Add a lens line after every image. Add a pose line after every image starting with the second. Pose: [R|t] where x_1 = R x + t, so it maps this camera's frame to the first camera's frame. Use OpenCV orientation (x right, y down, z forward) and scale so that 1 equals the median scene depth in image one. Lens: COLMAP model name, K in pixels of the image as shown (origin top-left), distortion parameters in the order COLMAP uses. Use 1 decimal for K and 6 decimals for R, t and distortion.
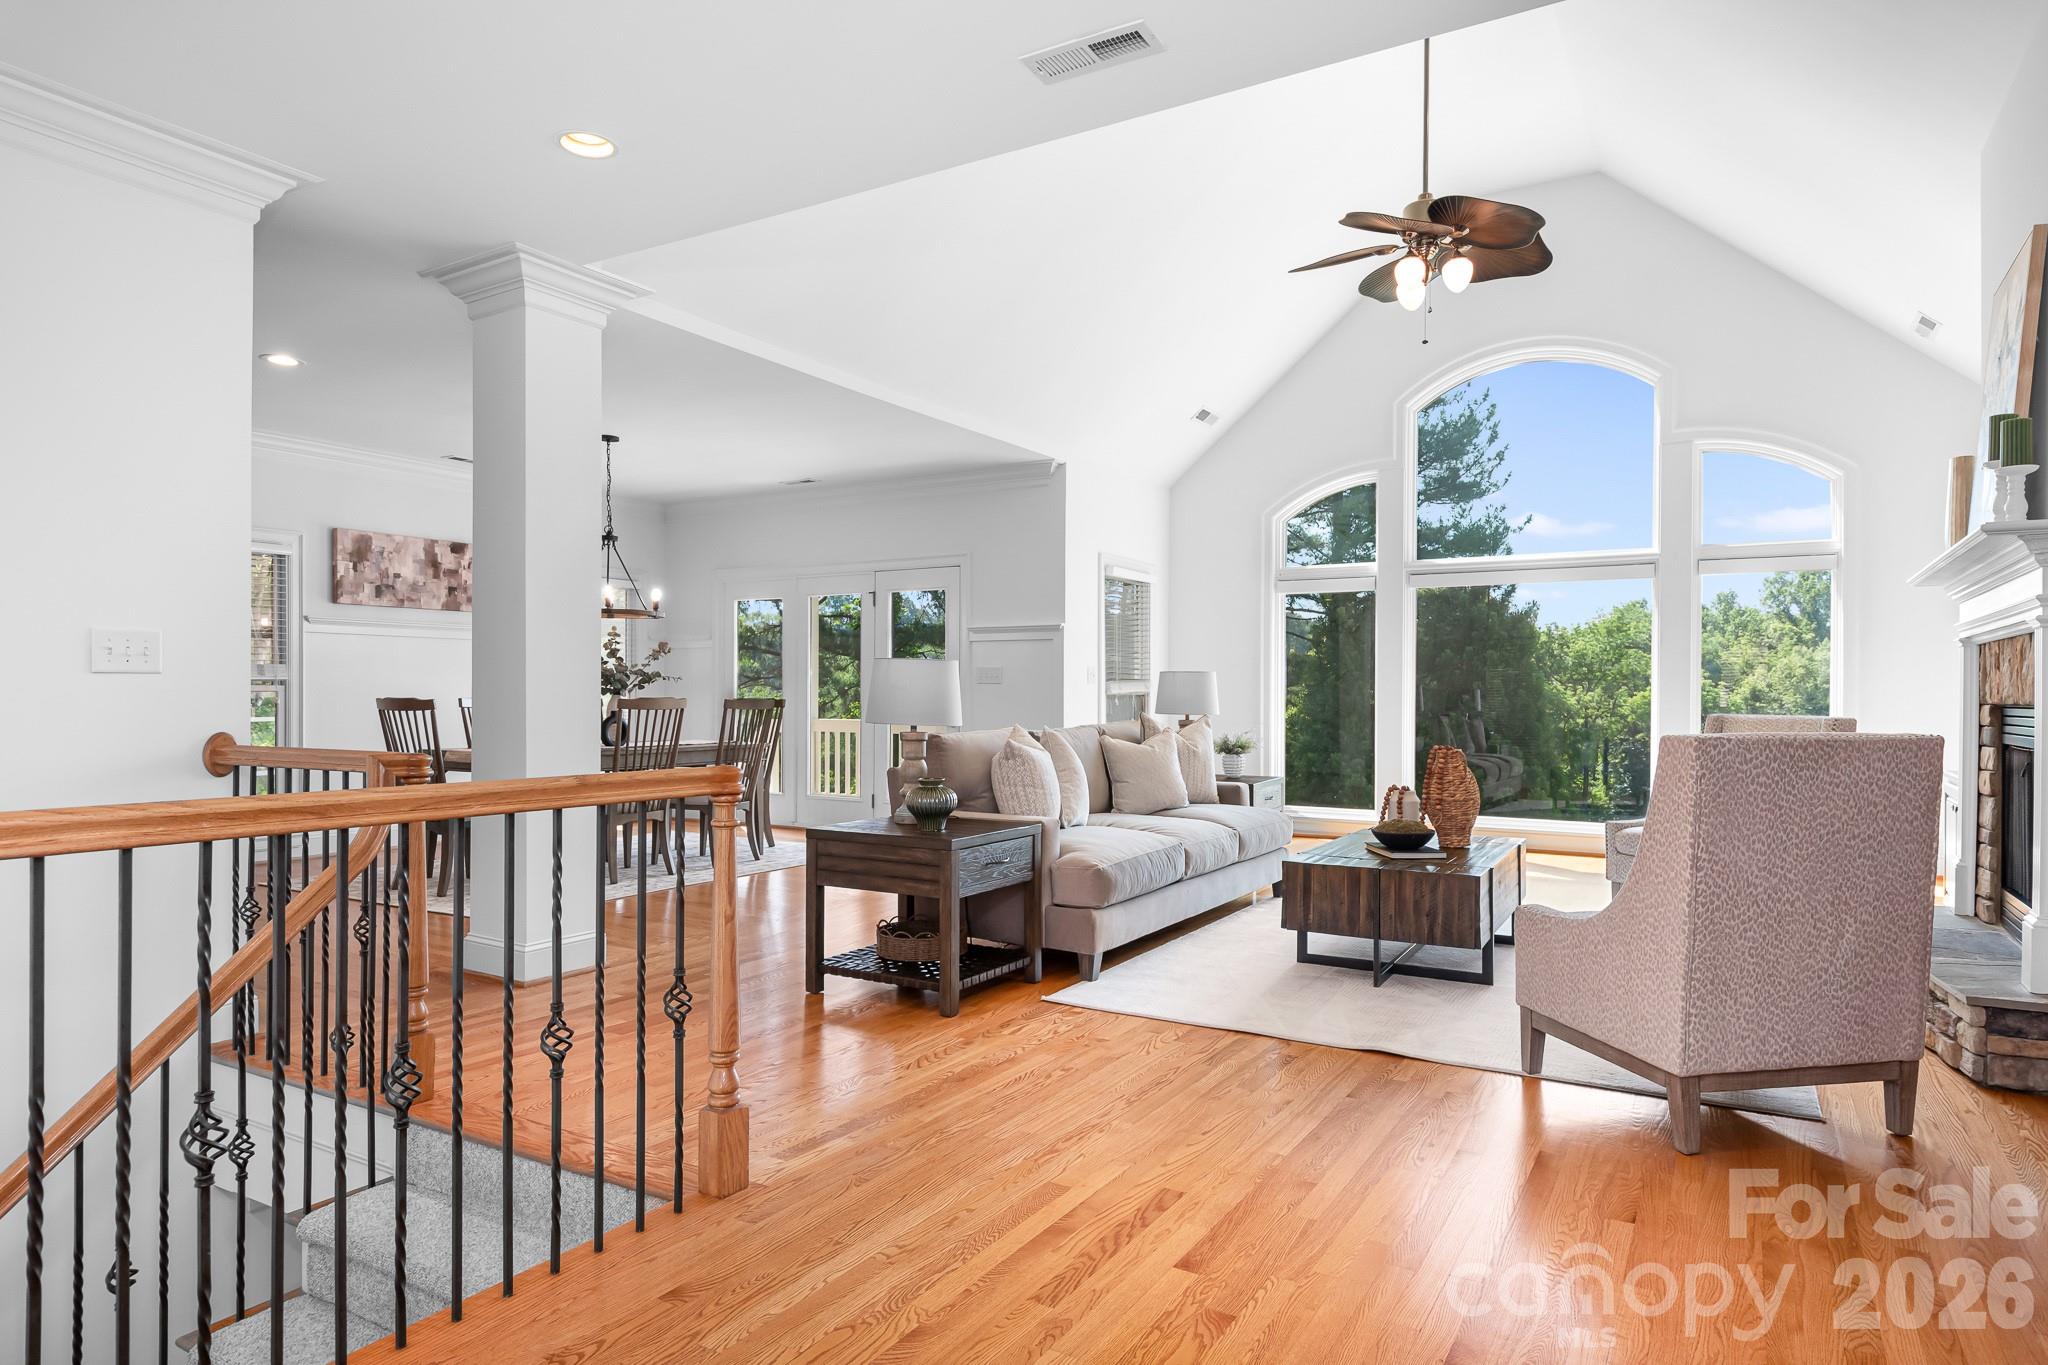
lens RADIAL K [[1202.3, 0, 1031.3], [0, 1202.3, 689.2], [0, 0, 1]] dist [0.001575, 0.000242]
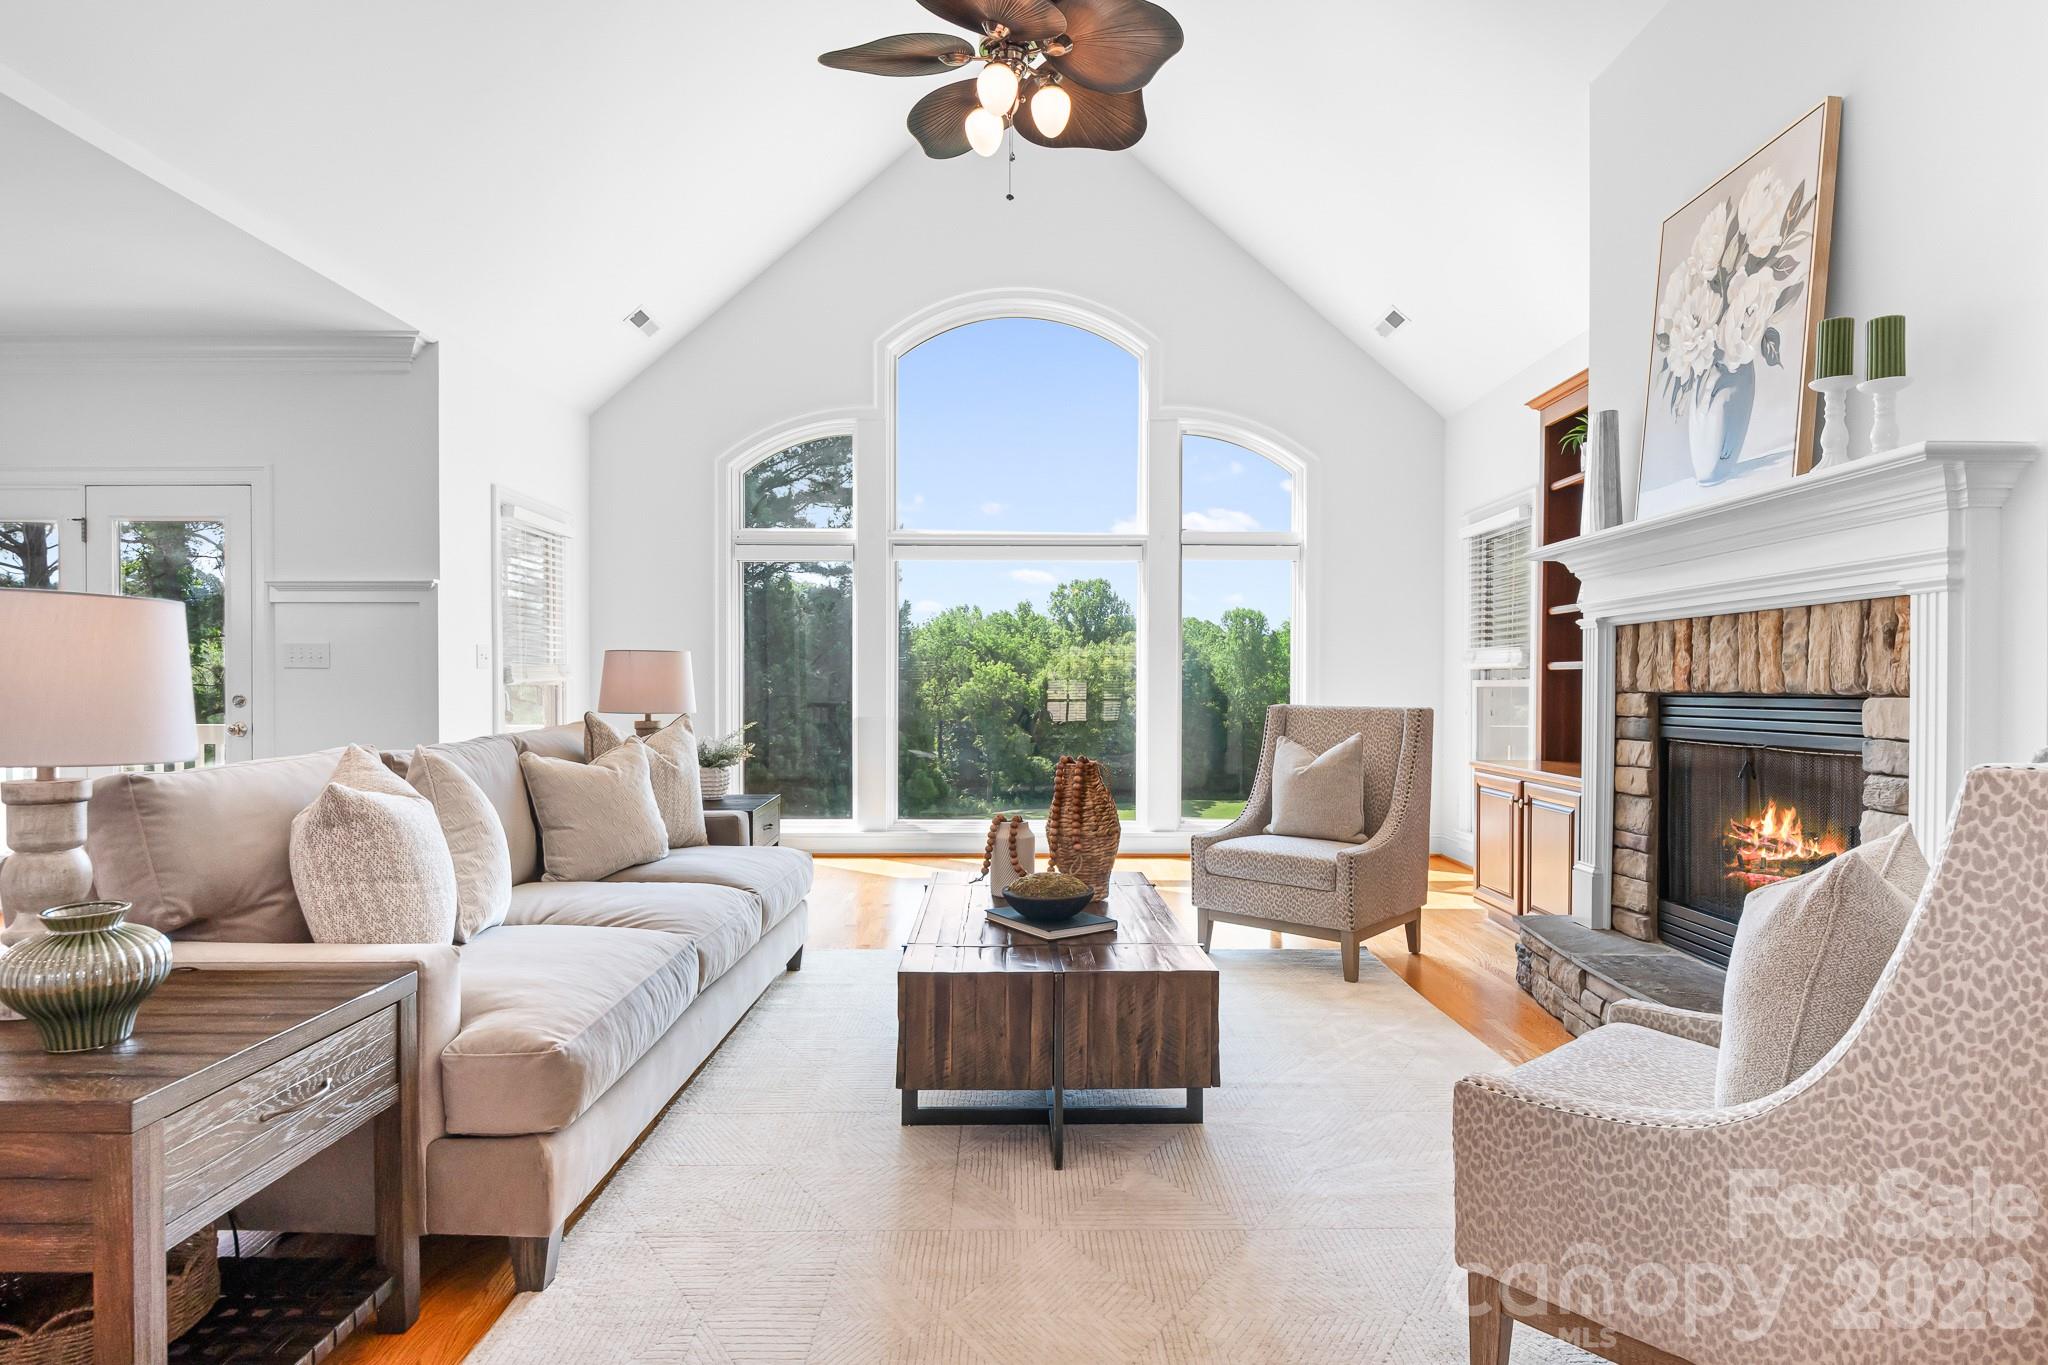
lens RADIAL K [[1101.8, 0, 1031.9], [0, 1101.8, 698.3], [0, 0, 1]] dist [0.025590, -0.019781]
pose [[0.861917, -0.009360, 0.506963, -0.001786], [0.000763, 0.999852, 0.017163, 0.001544], [-0.507049, -0.014407, 0.861797, 0.317026]]
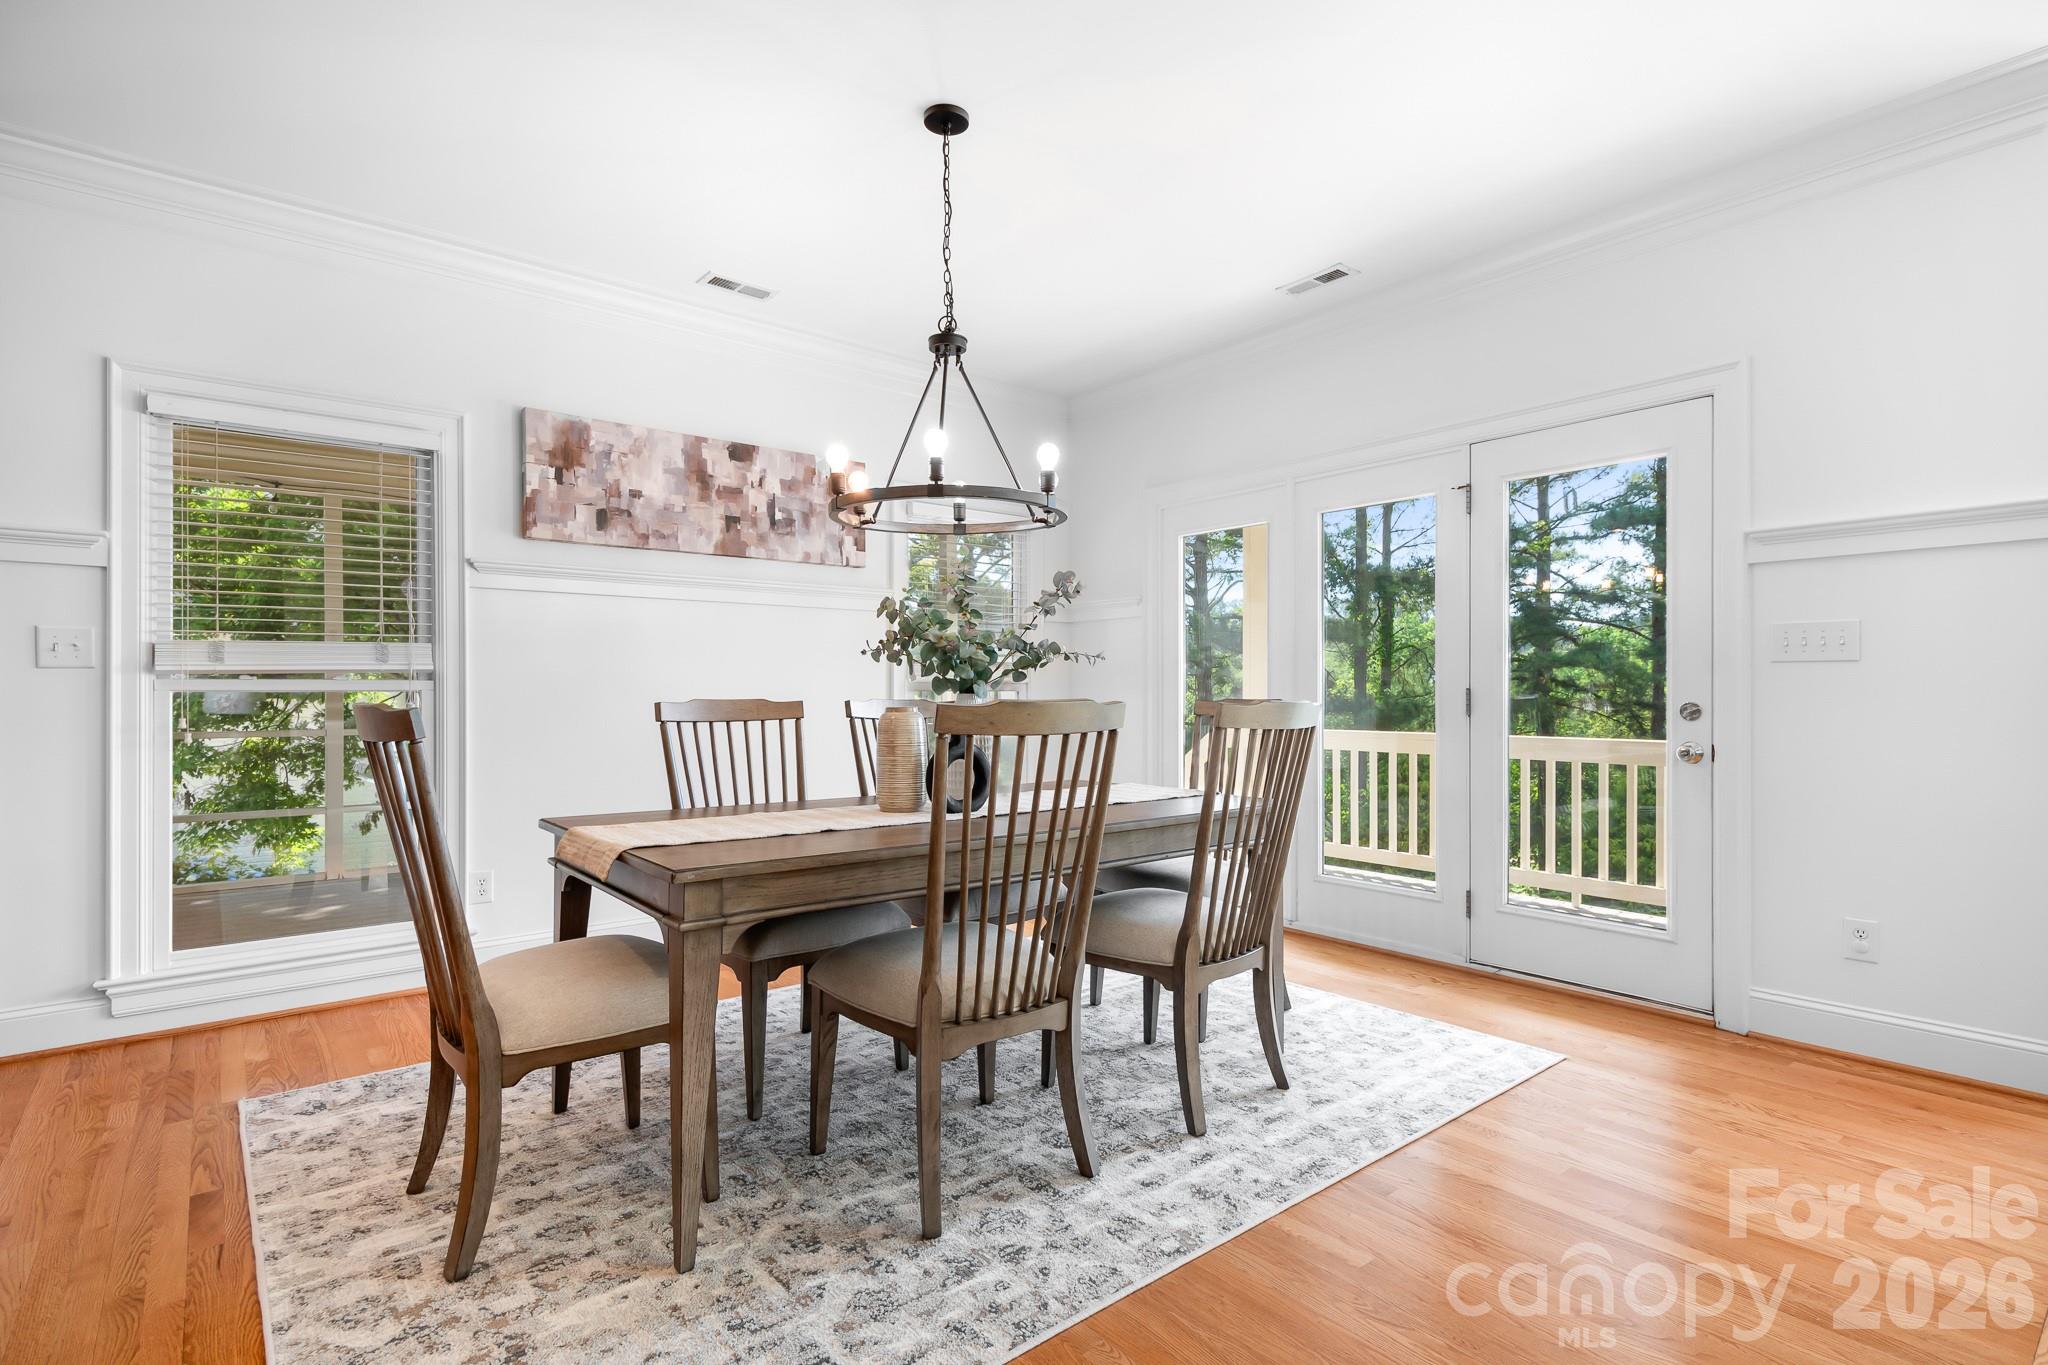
lens RADIAL K [[982.6, 0, 1022.9], [0, 982.6, 691.5], [0, 0, 1]] dist [0.000512, 0.000259]
pose [[0.940535, -0.005148, -0.339657, -0.201760], [0.006370, 0.999977, 0.002485, 0.003076], [0.339636, -0.004500, 0.940546, 0.666926]]
